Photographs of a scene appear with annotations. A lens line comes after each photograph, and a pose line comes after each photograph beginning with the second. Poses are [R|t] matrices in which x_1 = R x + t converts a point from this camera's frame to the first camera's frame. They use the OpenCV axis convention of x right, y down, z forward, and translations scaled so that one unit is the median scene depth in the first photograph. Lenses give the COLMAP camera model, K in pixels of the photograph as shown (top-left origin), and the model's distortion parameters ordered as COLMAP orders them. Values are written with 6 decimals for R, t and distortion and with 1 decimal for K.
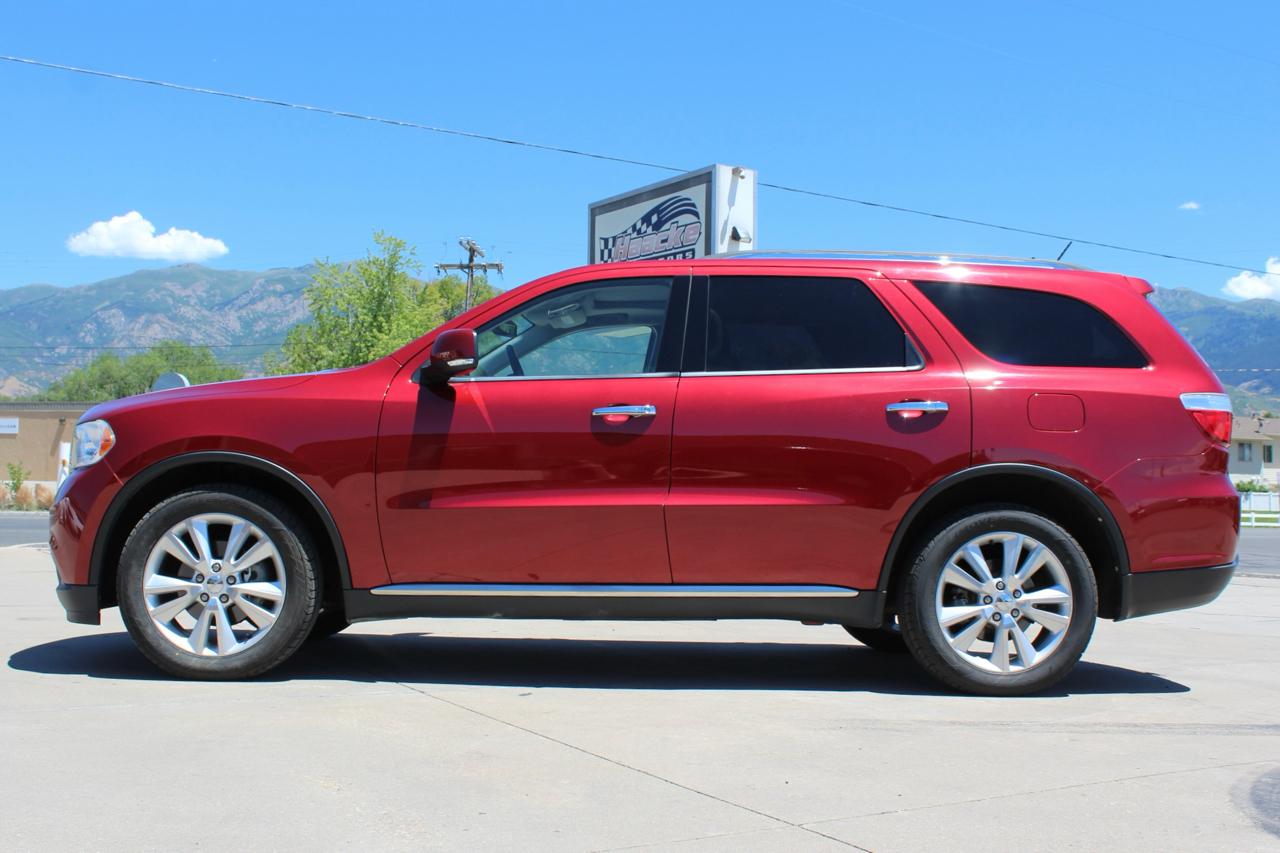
lens RADIAL K [[1386.0, 0, 643.1], [0, 1386.0, 439.3], [0, 0, 1]] dist [-0.138105, 0.115222]
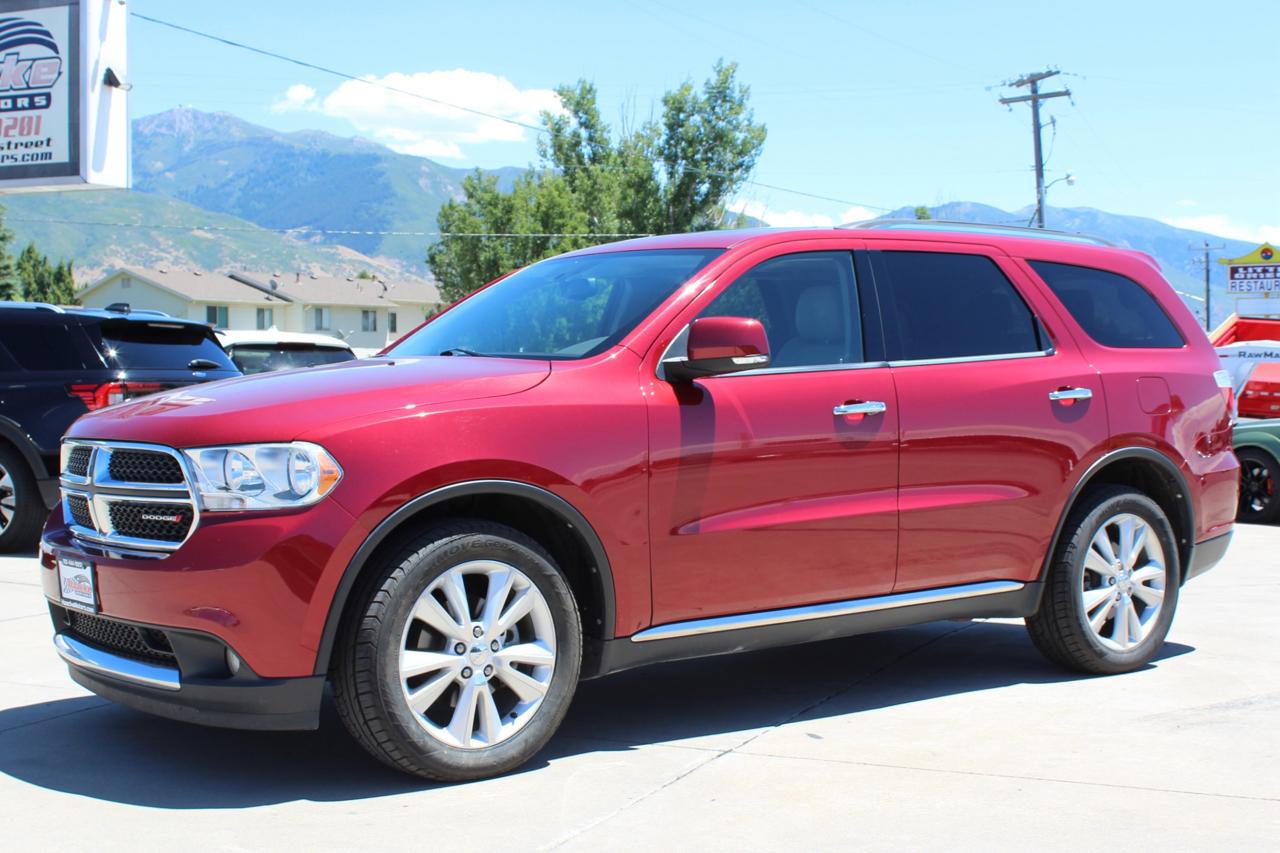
lens RADIAL K [[1726.5, 0, 632.7], [0, 1726.5, 449.7], [0, 0, 1]] dist [-0.105984, 0.072767]
pose [[0.818962, -0.044265, 0.572138, -0.765372], [-0.006960, 0.996181, 0.087036, -0.088853], [-0.573805, -0.075262, 0.815526, 0.172034]]
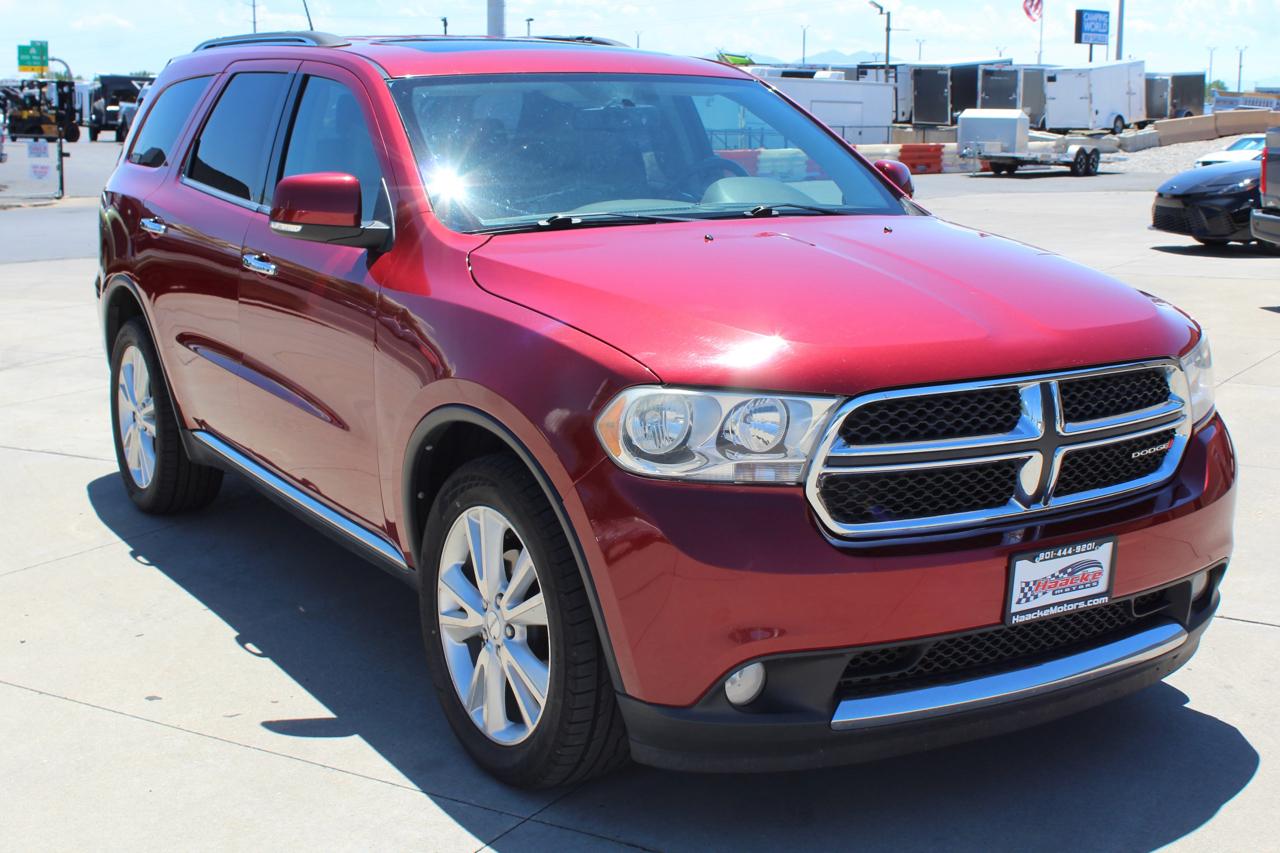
lens RADIAL K [[1691.5, 0, 671.2], [0, 1691.5, 408.4], [0, 0, 1]] dist [-0.086148, 0.032621]
pose [[-0.493093, -0.180495, 0.851047, -0.953798], [-0.058060, 0.982888, 0.174817, -0.101176], [-0.868037, 0.036790, -0.495134, 1.602982]]
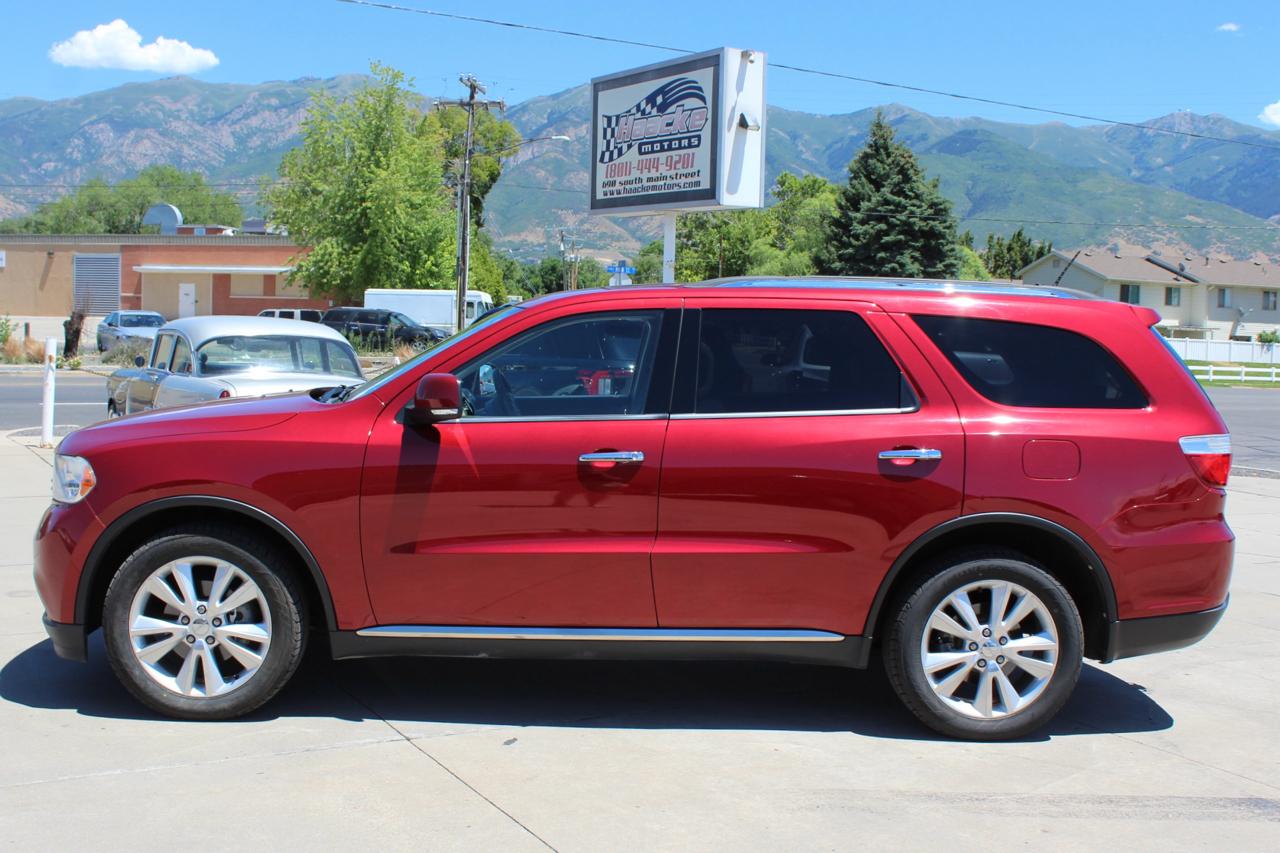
lens RADIAL K [[1421.3, 0, 648.9], [0, 1421.3, 436.7], [0, 0, 1]] dist [-0.133530, 0.104684]
pose [[0.999918, 0.012801, 0.000040, 0.012667], [-0.012710, 0.992461, 0.121902, -0.156467], [0.001521, -0.121893, 0.992542, -0.000152]]
